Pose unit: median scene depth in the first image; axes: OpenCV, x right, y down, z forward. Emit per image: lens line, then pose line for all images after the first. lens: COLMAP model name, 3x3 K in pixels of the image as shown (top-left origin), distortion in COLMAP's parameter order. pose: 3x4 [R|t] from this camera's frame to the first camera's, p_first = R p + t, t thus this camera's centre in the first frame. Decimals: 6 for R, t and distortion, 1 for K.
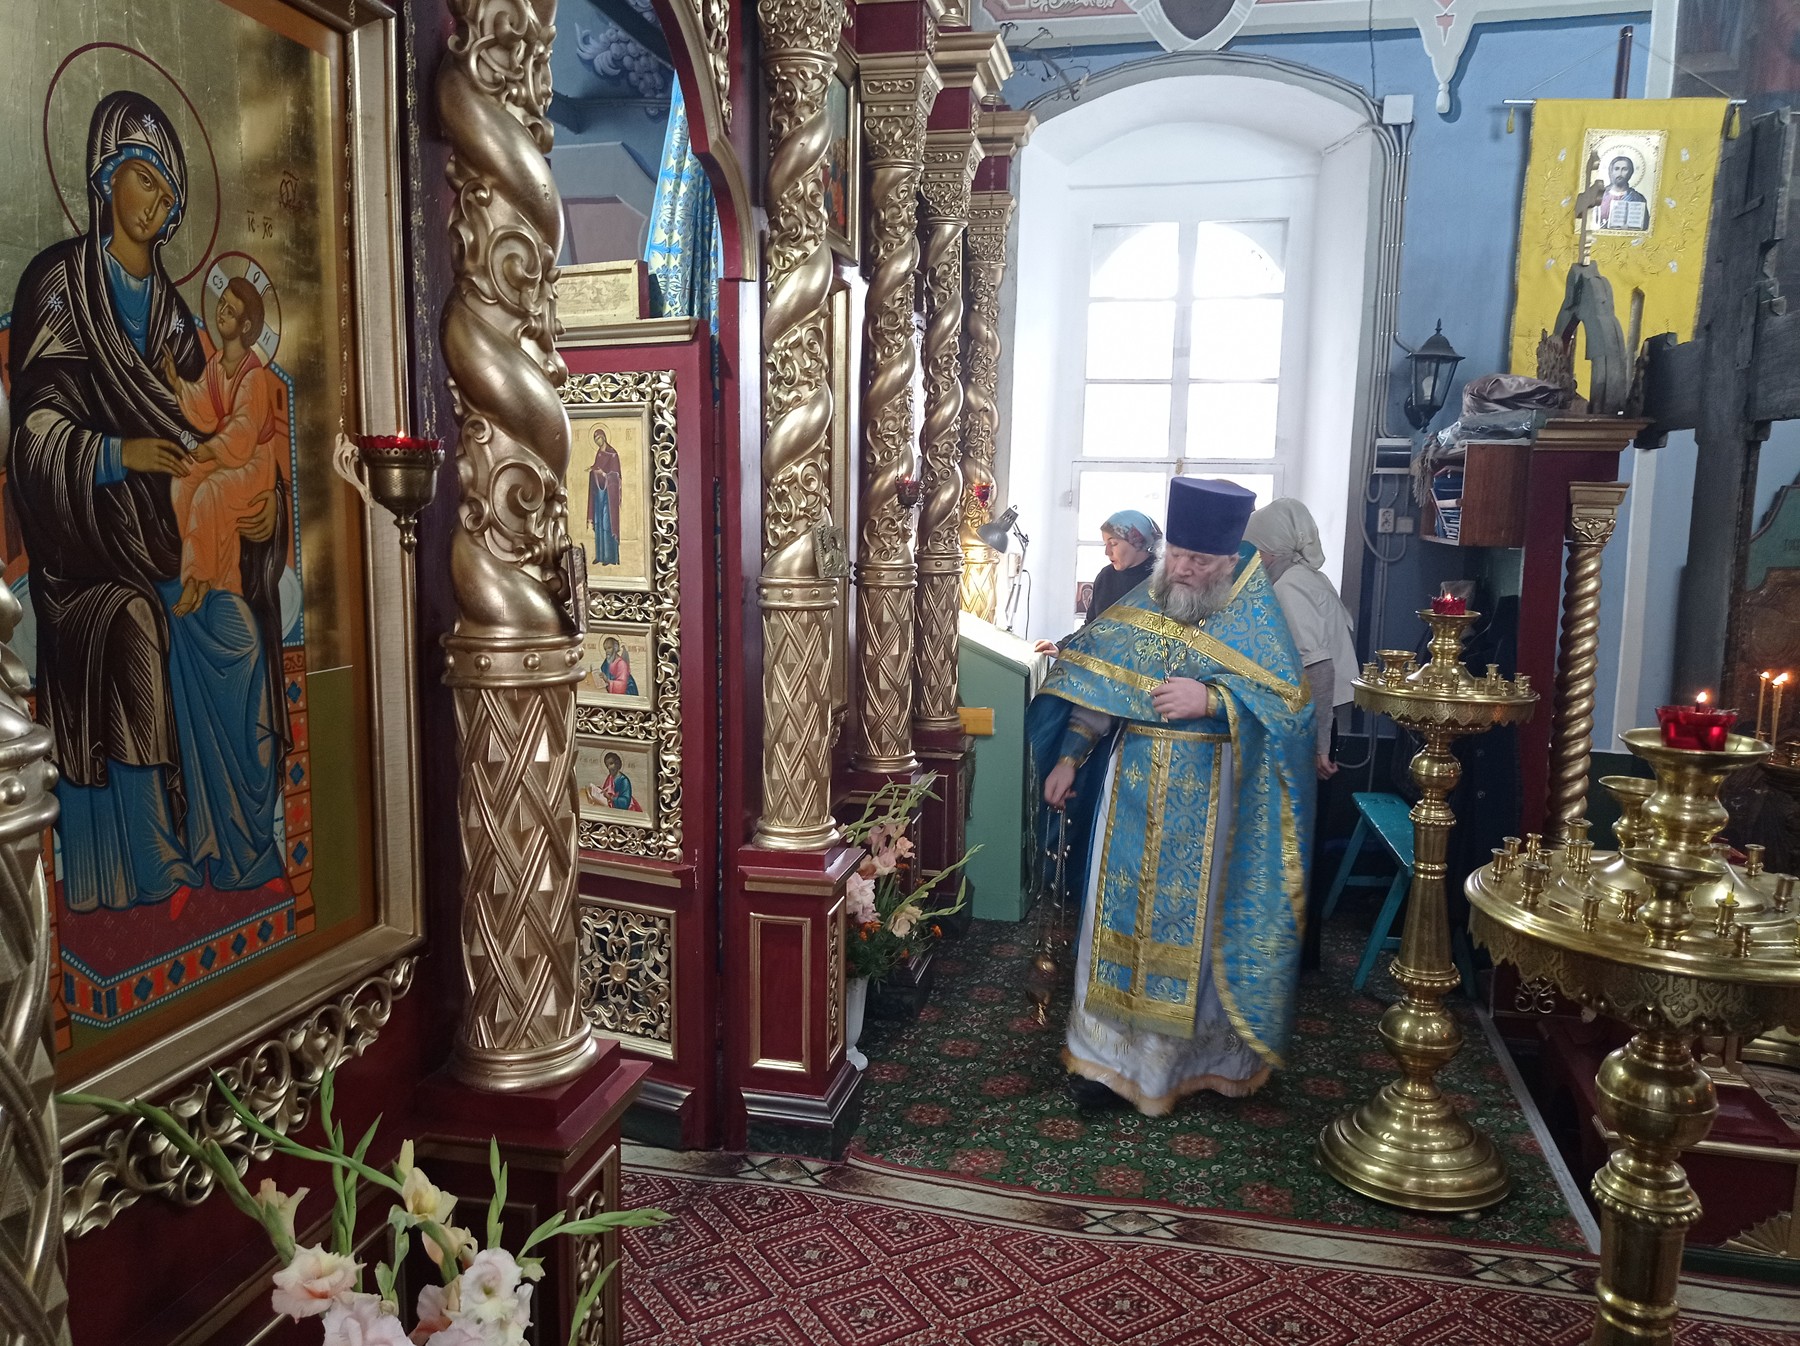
lens RADIAL K [[1354.7, 0, 890.7], [0, 1354.7, 670.3], [0, 0, 1]] dist [0.068685, -0.086032]
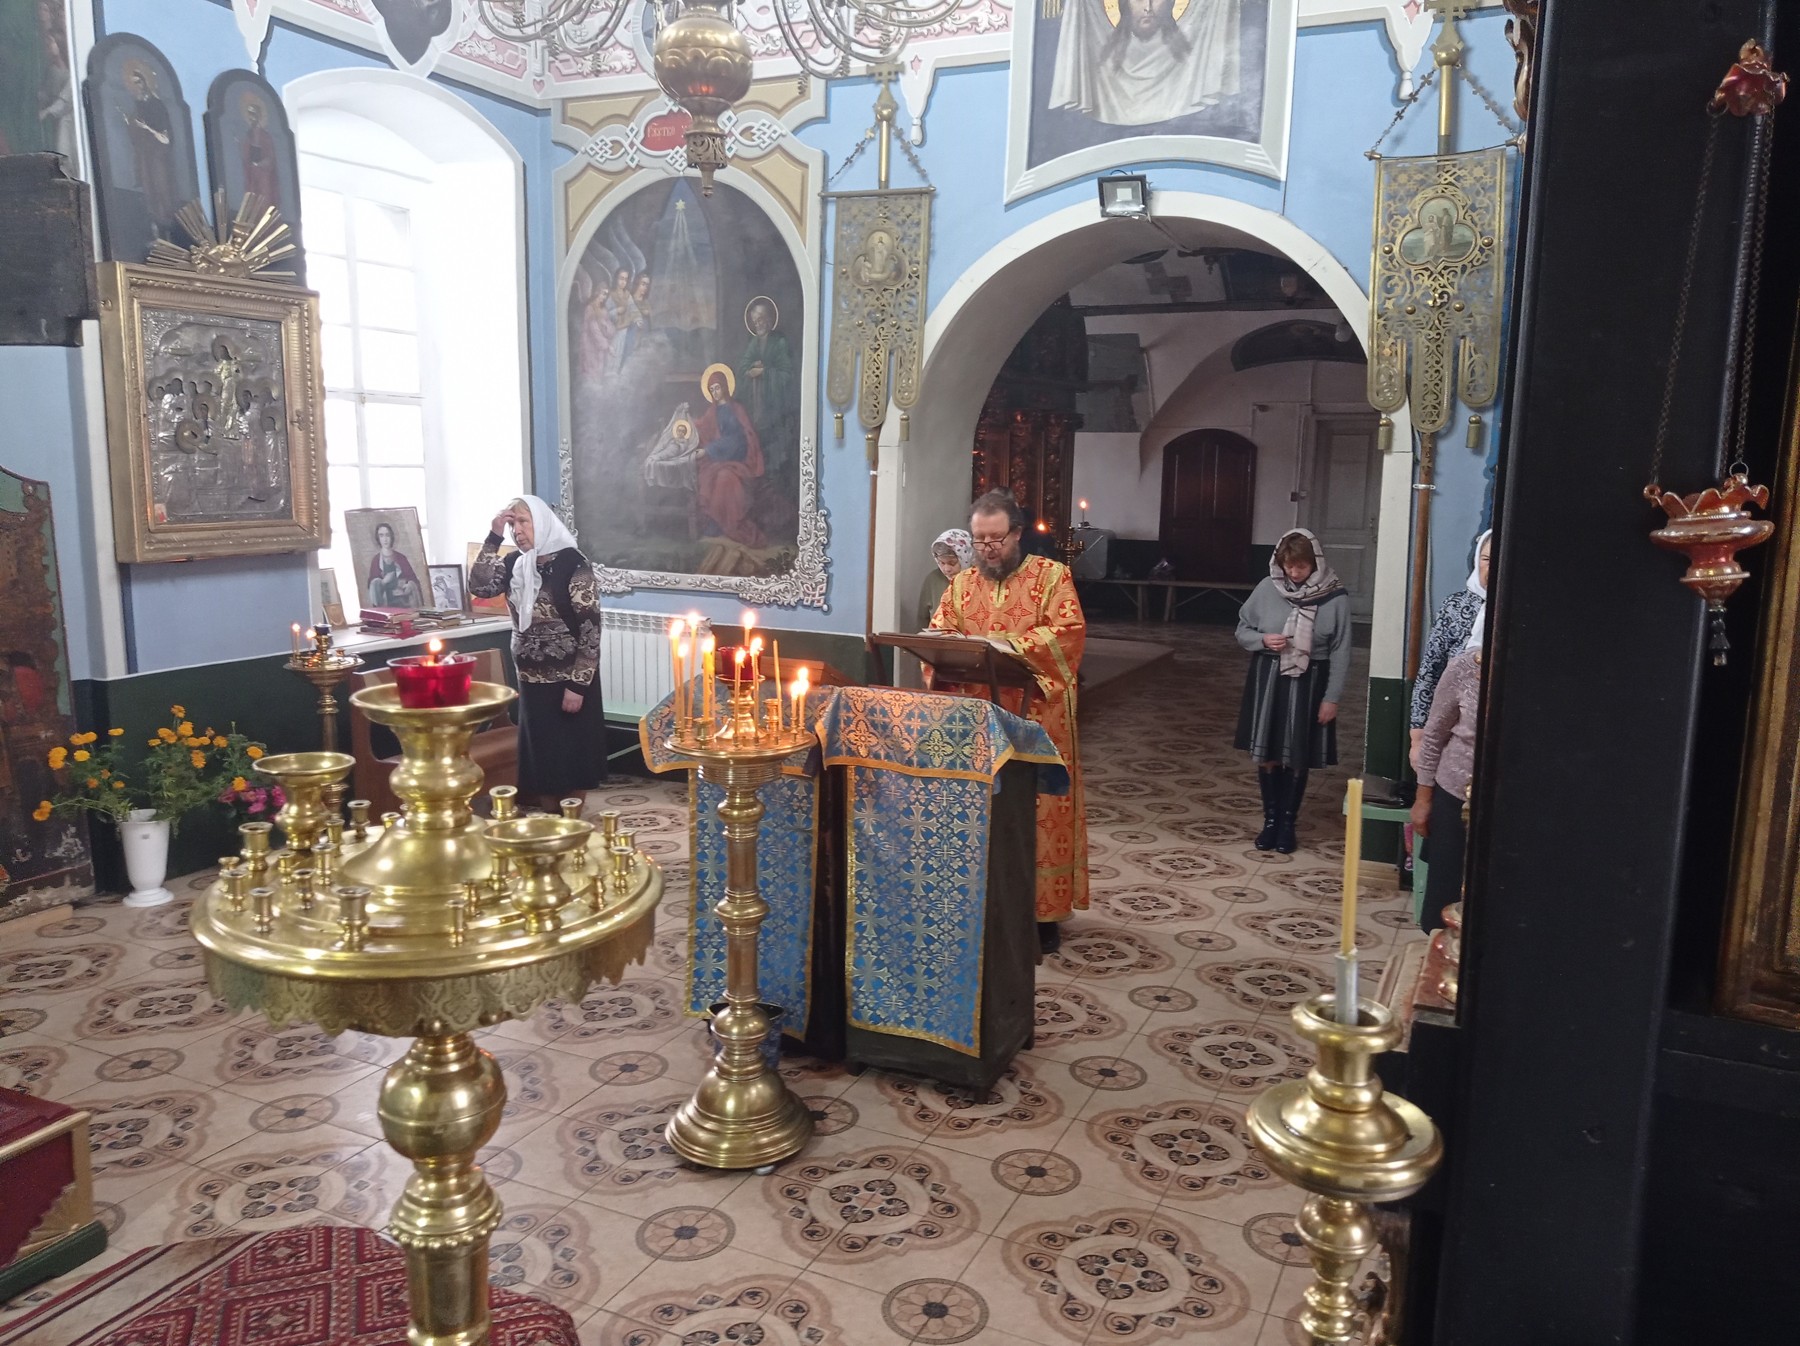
lens RADIAL K [[1354.7, 0, 897.7], [0, 1354.7, 679.2], [0, 0, 1]] dist [0.068685, -0.086032]
pose [[0.198550, -0.172120, 0.964859, -0.083899], [0.110343, 0.982125, 0.152494, -0.025758], [-0.973859, 0.076188, 0.213993, 0.229455]]
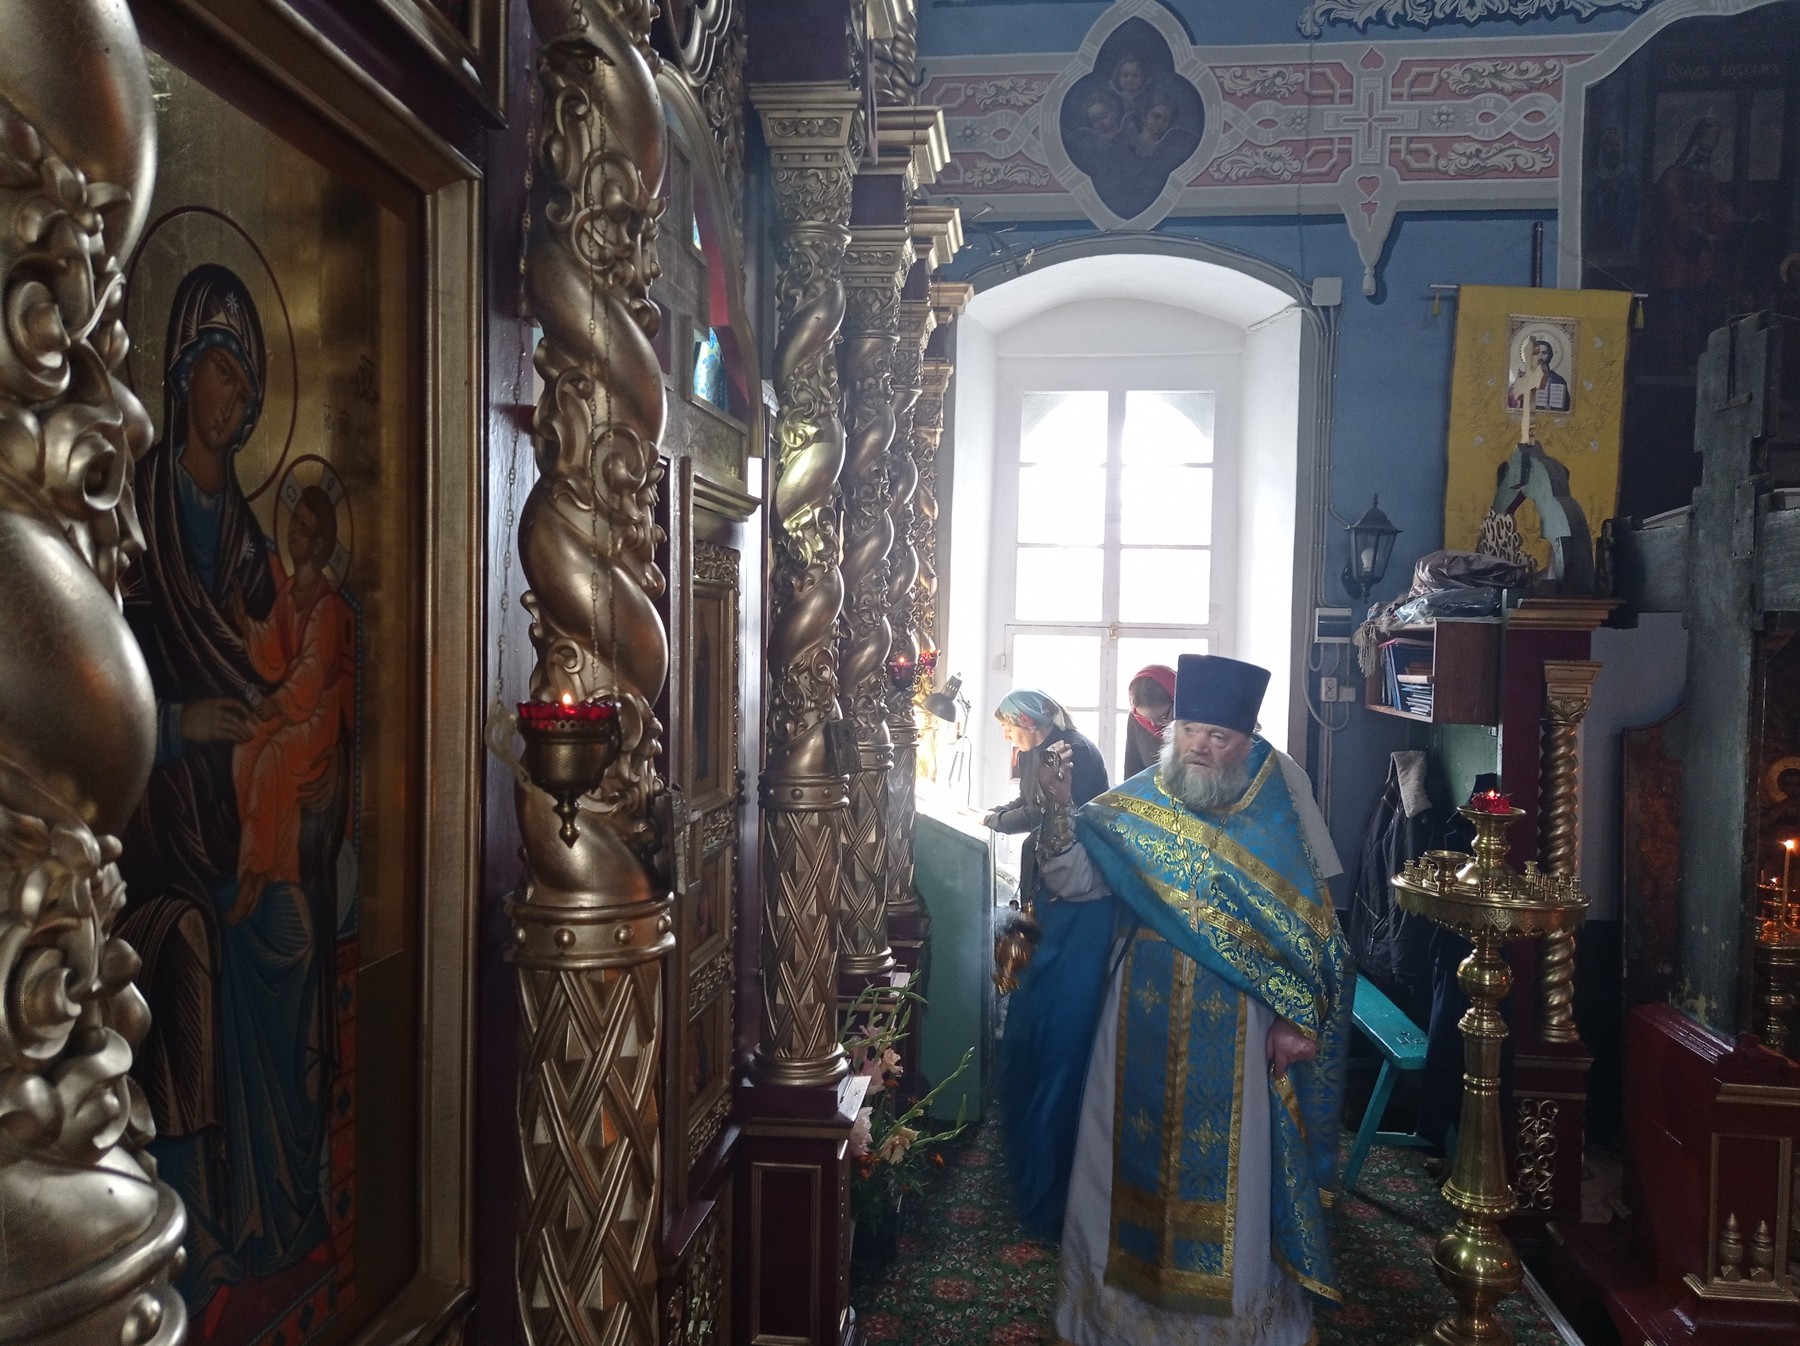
lens RADIAL K [[1354.7, 0, 894.4], [0, 1354.7, 664.6], [0, 0, 1]] dist [0.068685, -0.086032]
pose [[0.993258, -0.000232, 0.115920, -0.115820], [0.012351, 0.994518, -0.103835, -0.047758], [-0.115261, 0.104566, 0.987816, 0.089680]]
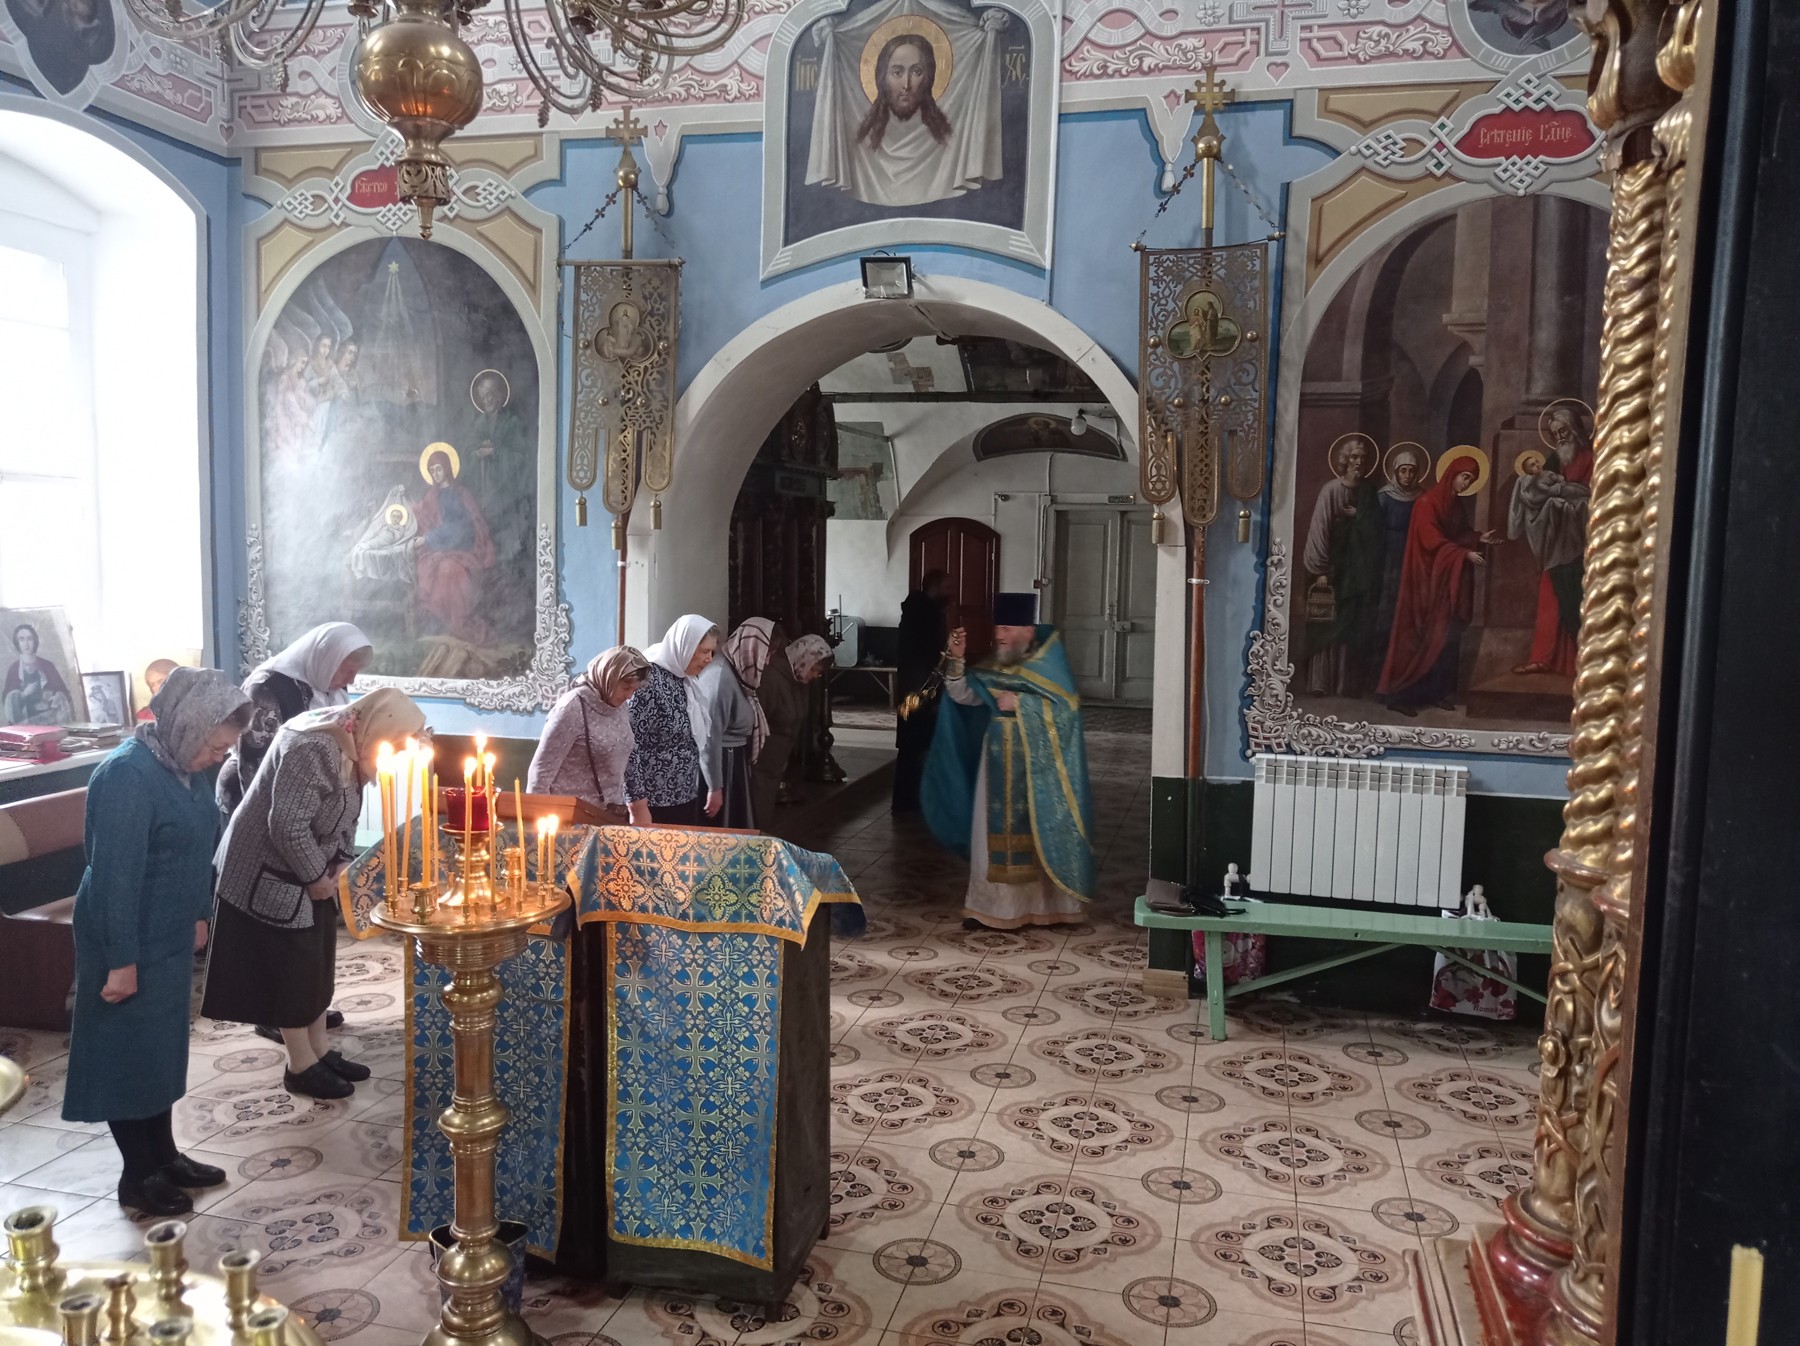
lens RADIAL K [[1354.7, 0, 895.8], [0, 1354.7, 673.1], [0, 0, 1]] dist [0.068685, -0.086032]
pose [[0.008197, -0.110929, 0.993794, 0.079970], [0.106380, 0.988285, 0.109437, -0.040052], [-0.994292, 0.104823, 0.019902, 0.285392]]
